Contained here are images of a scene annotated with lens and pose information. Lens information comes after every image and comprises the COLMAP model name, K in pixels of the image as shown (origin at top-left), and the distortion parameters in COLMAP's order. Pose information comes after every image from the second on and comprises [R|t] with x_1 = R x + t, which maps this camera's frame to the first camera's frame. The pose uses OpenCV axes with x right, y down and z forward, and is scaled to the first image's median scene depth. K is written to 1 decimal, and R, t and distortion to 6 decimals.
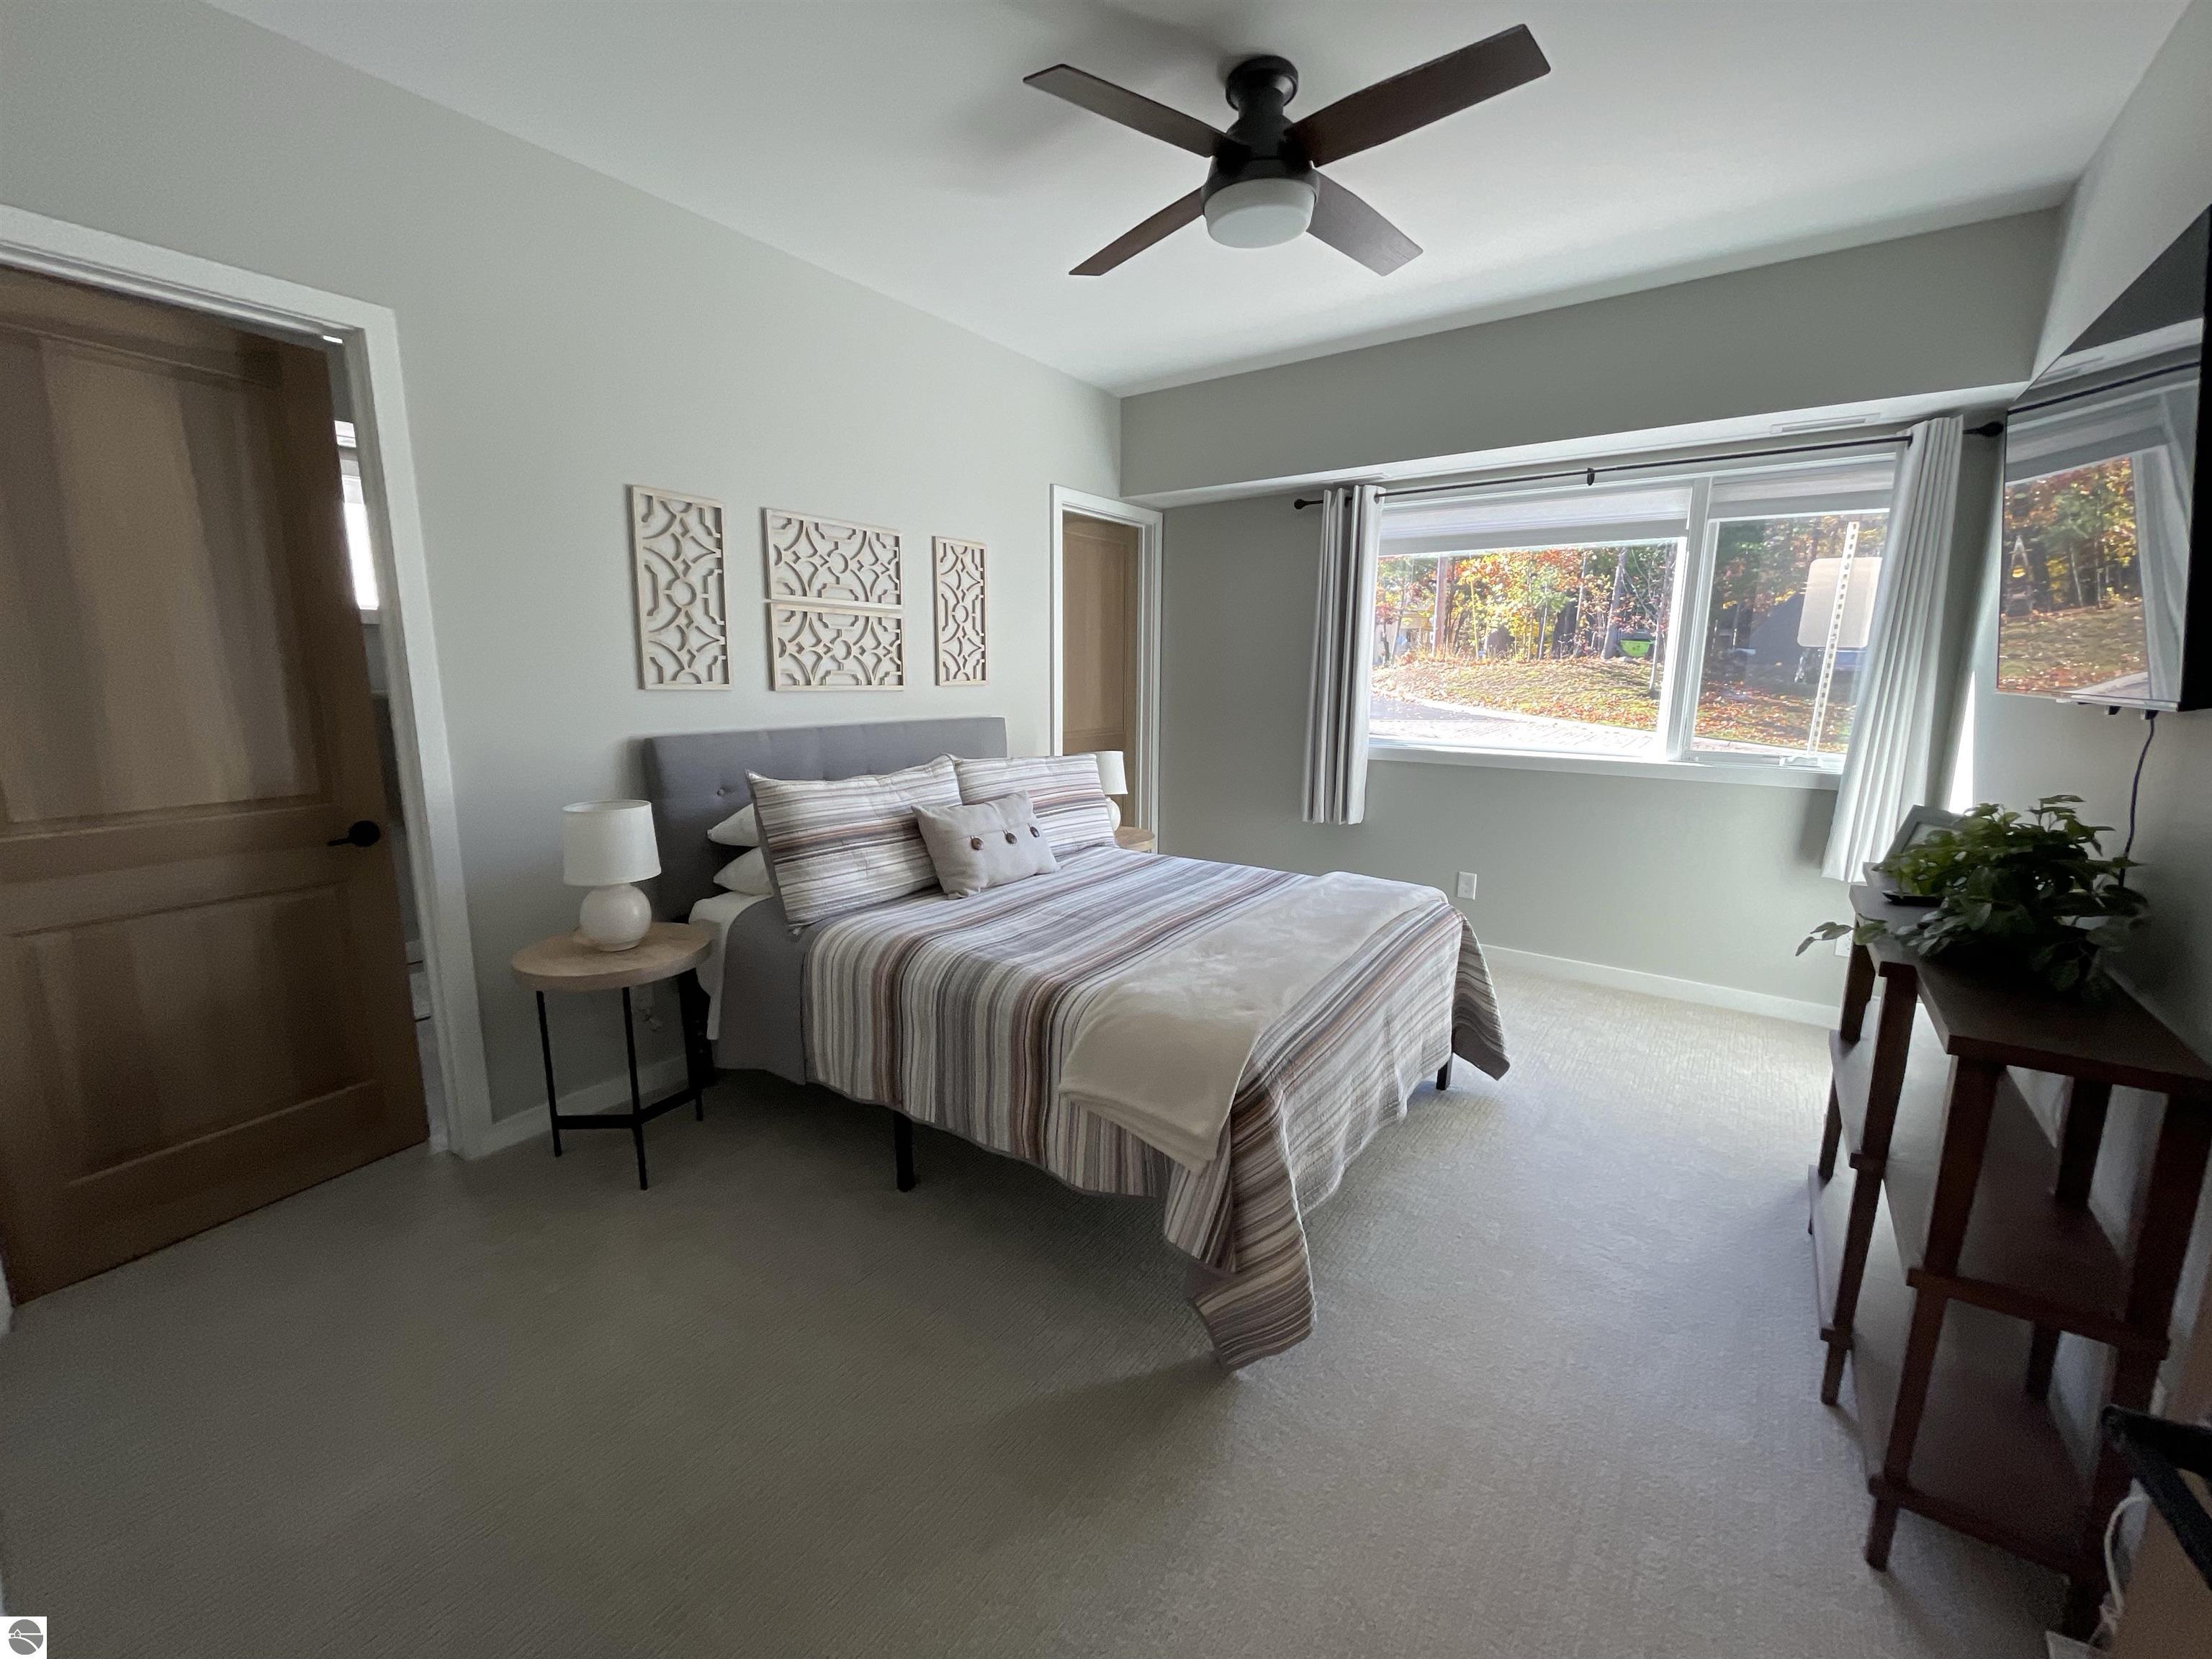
lens RADIAL K [[886.1, 0, 1106.0], [0, 886.1, 829.5], [0, 0, 1]] dist [-0.000404, -0.000032]
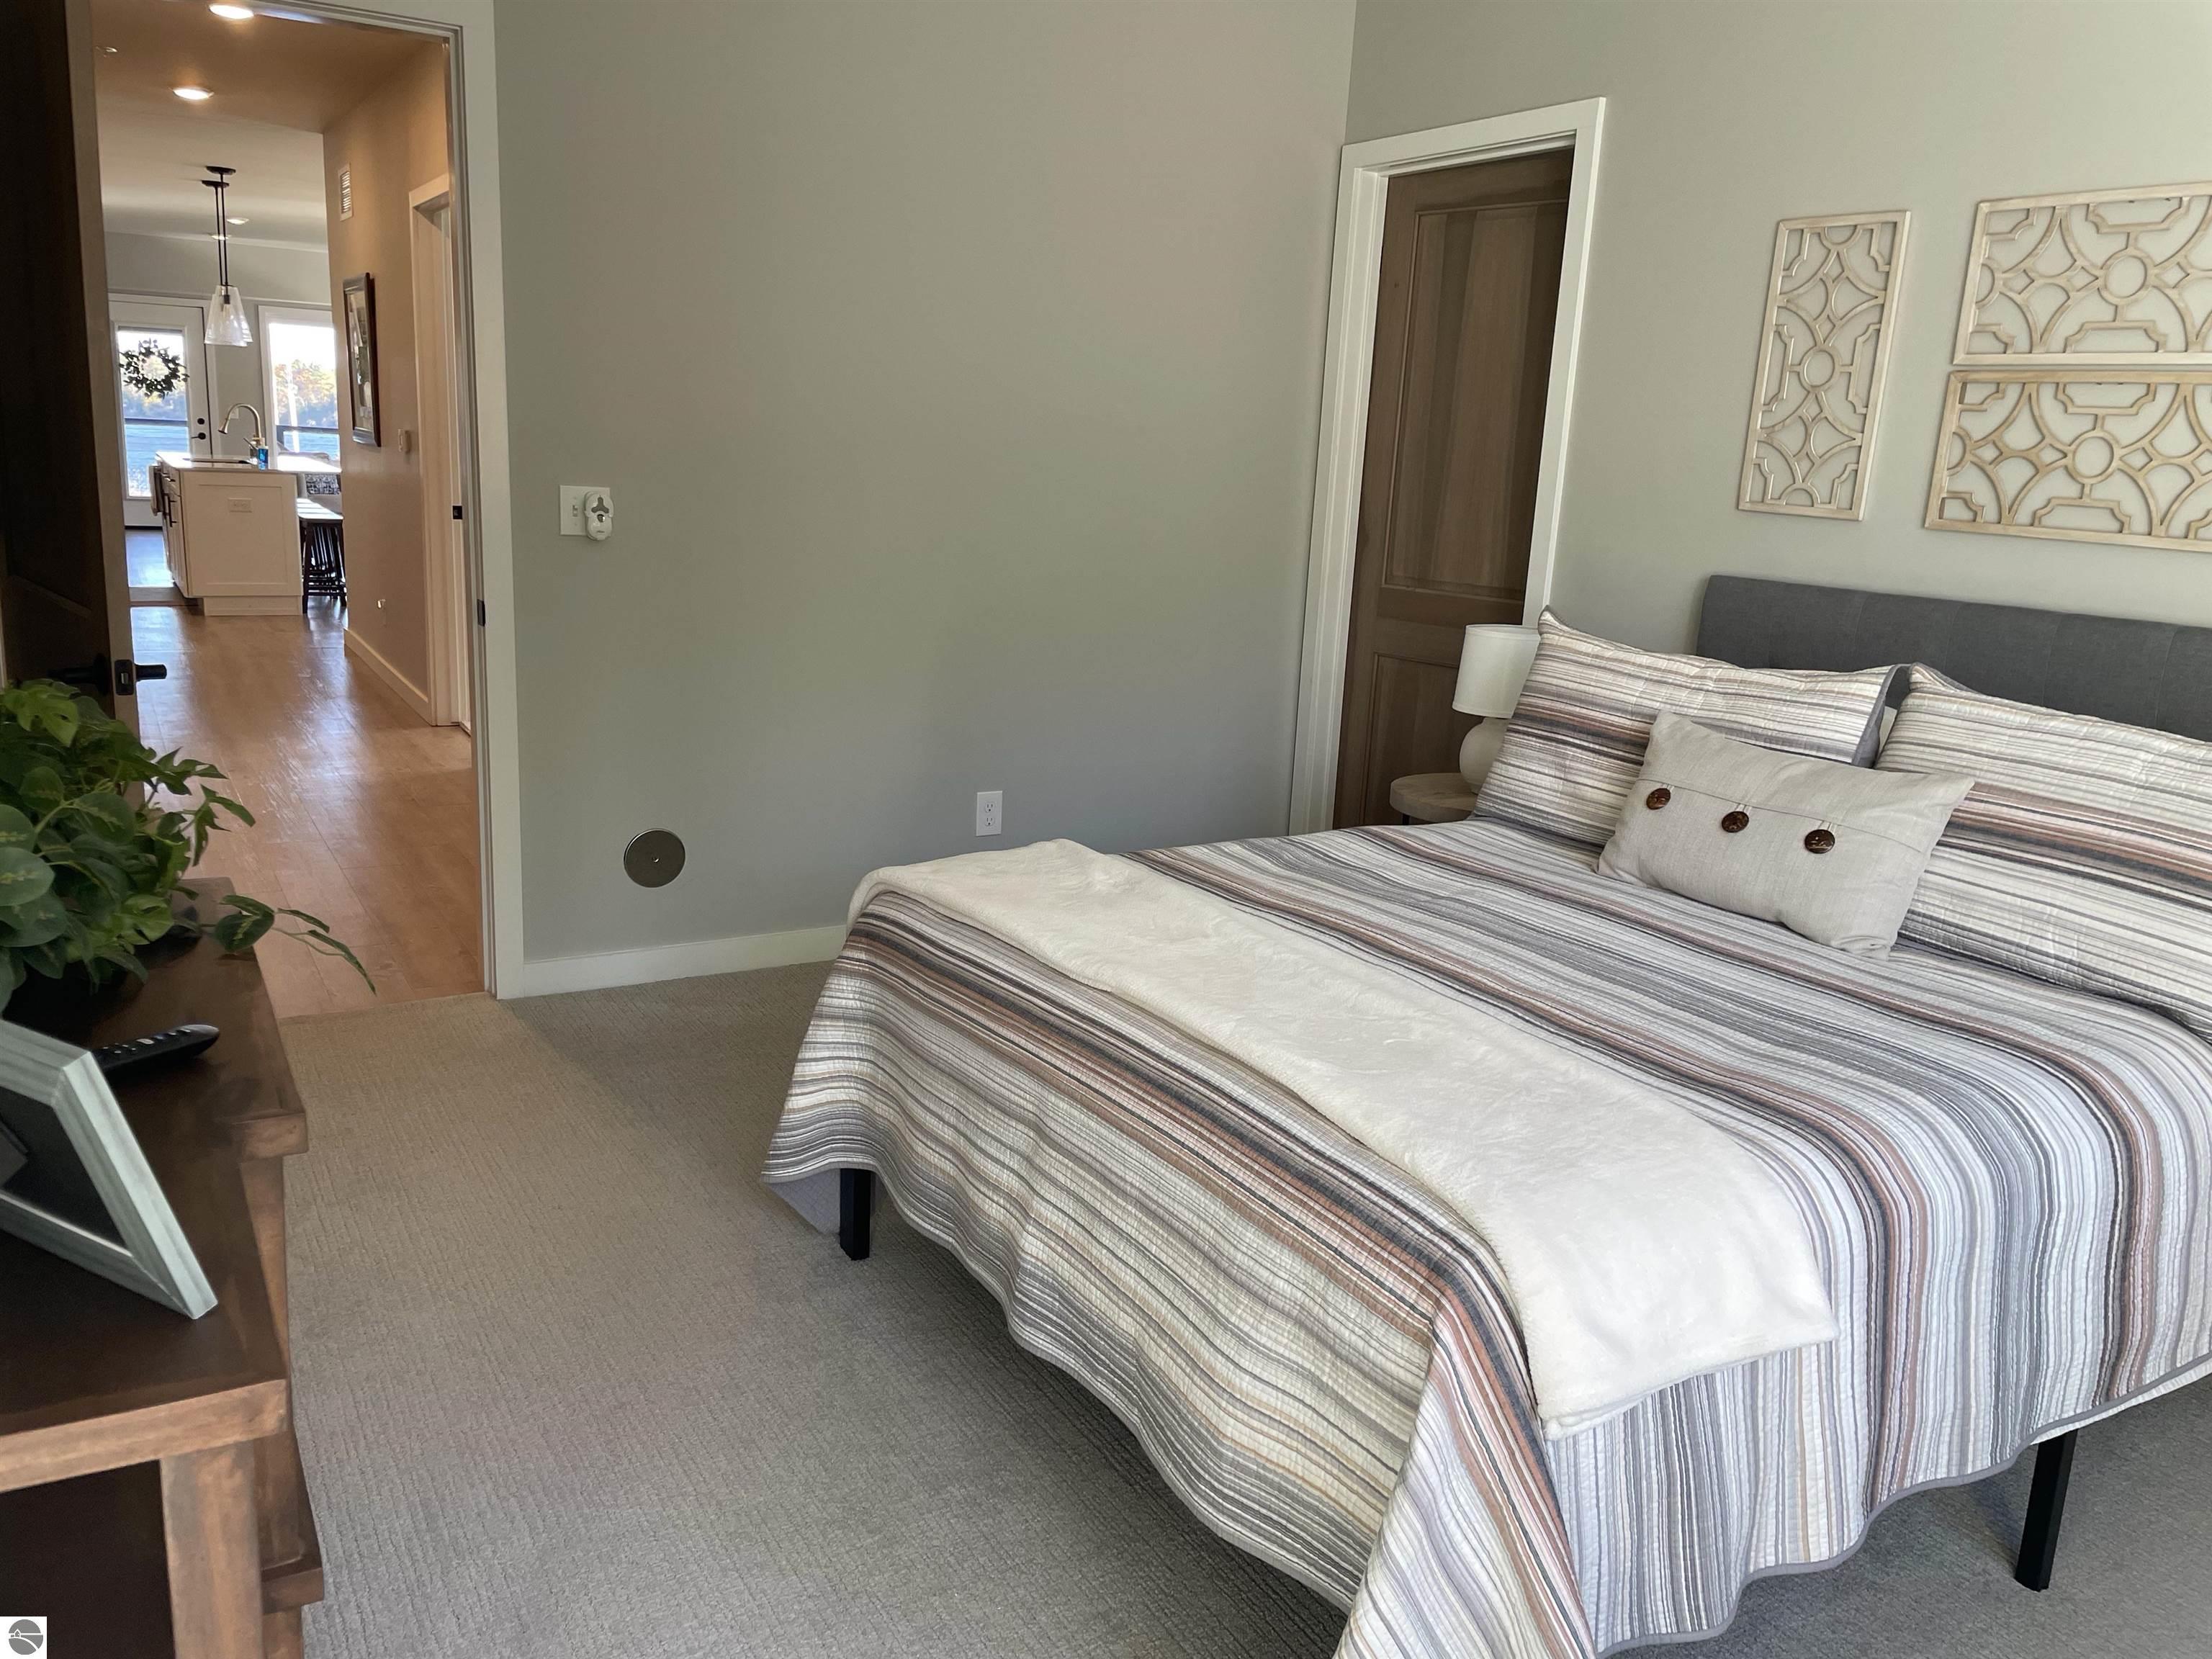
lens RADIAL K [[1678.7, 0, 1106.0], [0, 1678.7, 829.5], [0, 0, 1]] dist [0.003255, -0.003721]
pose [[-0.389978, 0.182272, -0.902604, 0.935614], [-0.211069, 0.936421, 0.280295, -0.185781], [0.896308, 0.299820, -0.326712, 1.050254]]
